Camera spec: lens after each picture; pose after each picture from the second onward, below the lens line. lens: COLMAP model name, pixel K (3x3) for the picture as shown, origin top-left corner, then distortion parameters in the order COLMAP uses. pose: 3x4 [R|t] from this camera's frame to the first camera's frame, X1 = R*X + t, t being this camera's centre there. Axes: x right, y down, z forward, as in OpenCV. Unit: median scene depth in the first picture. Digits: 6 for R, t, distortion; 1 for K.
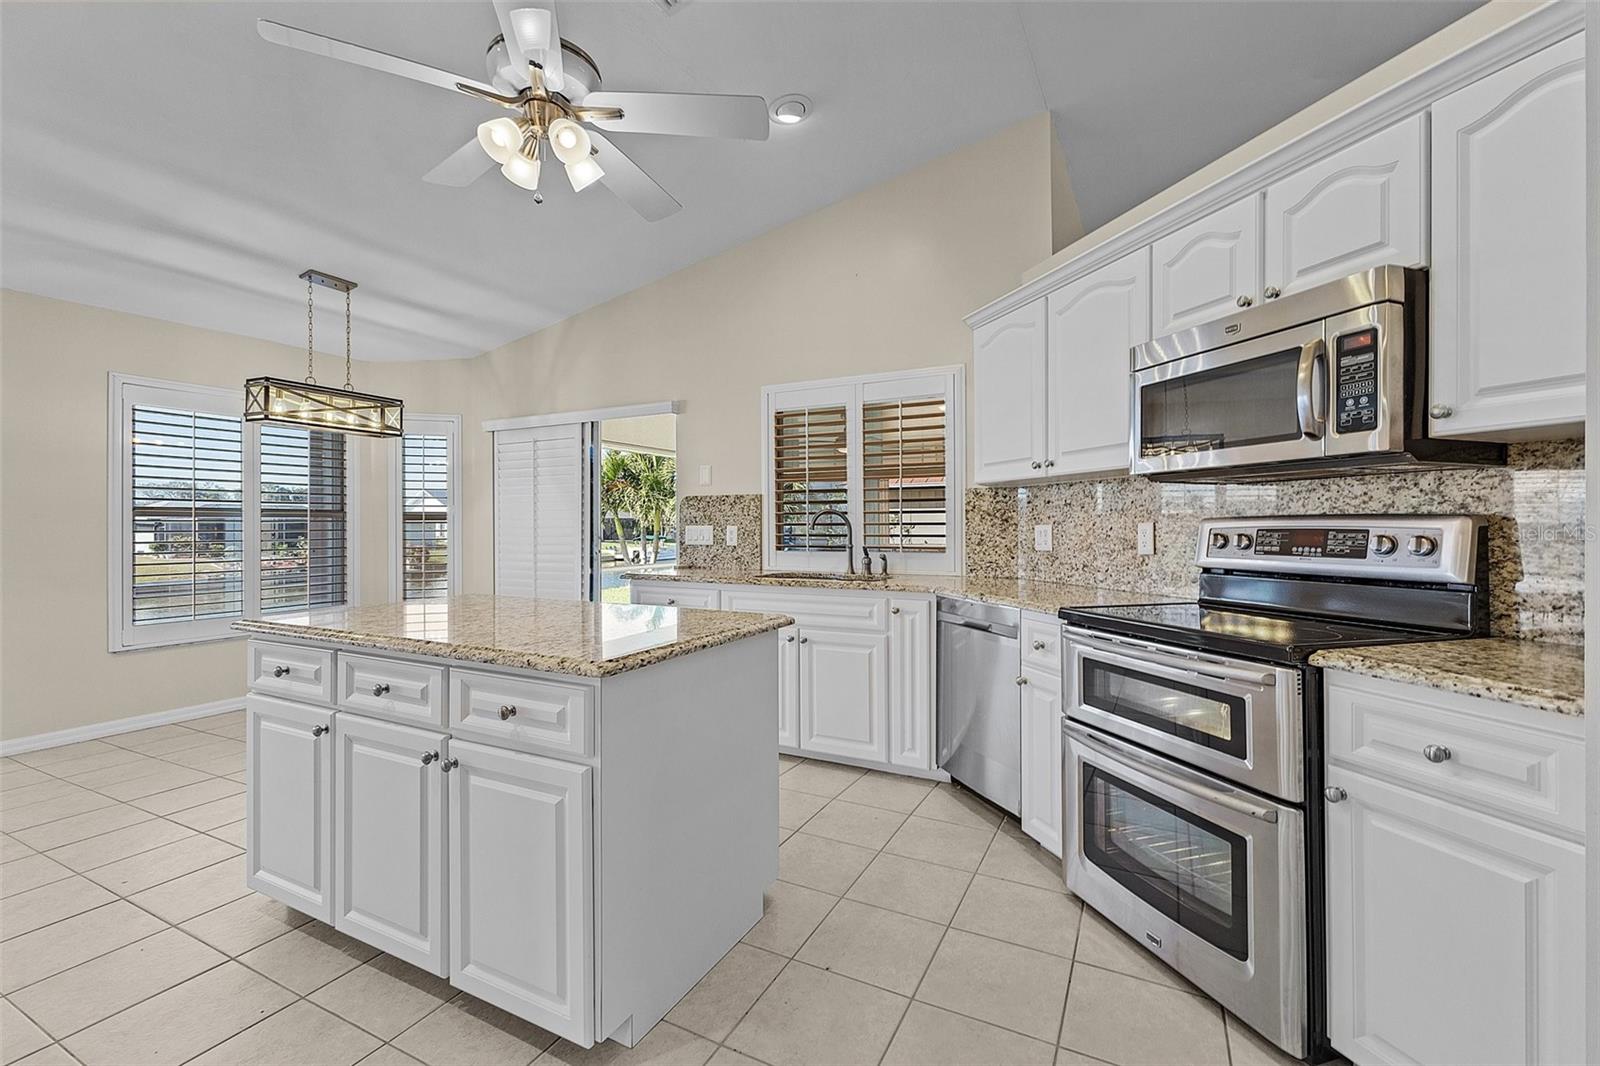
lens RADIAL K [[691.5, 0, 799.2], [0, 691.5, 526.4], [0, 0, 1]] dist [-0.003668, -0.000686]
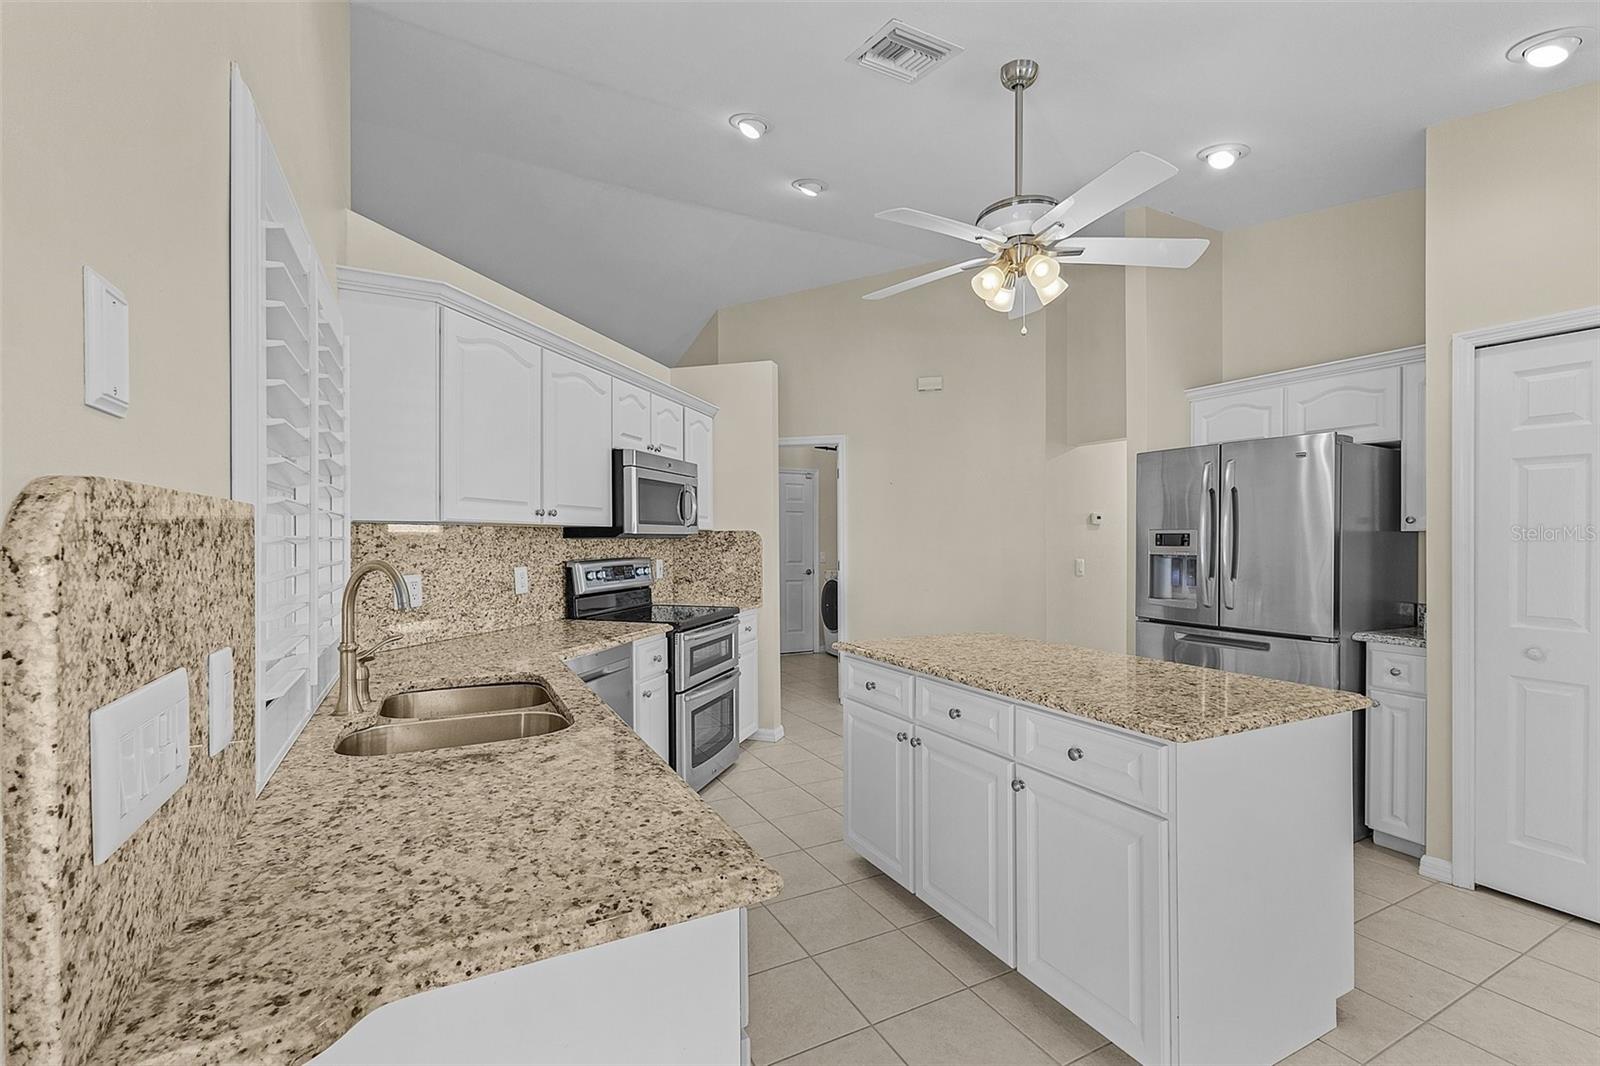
lens RADIAL K [[691.5, 0, 798.6], [0, 691.5, 539.6], [0, 0, 1]] dist [-0.003668, -0.000686]
pose [[-0.817610, -0.001510, 0.575771, -0.427334], [0.001059, 0.999991, 0.004126, -0.042237], [-0.575772, 0.003983, -0.817601, 1.276970]]
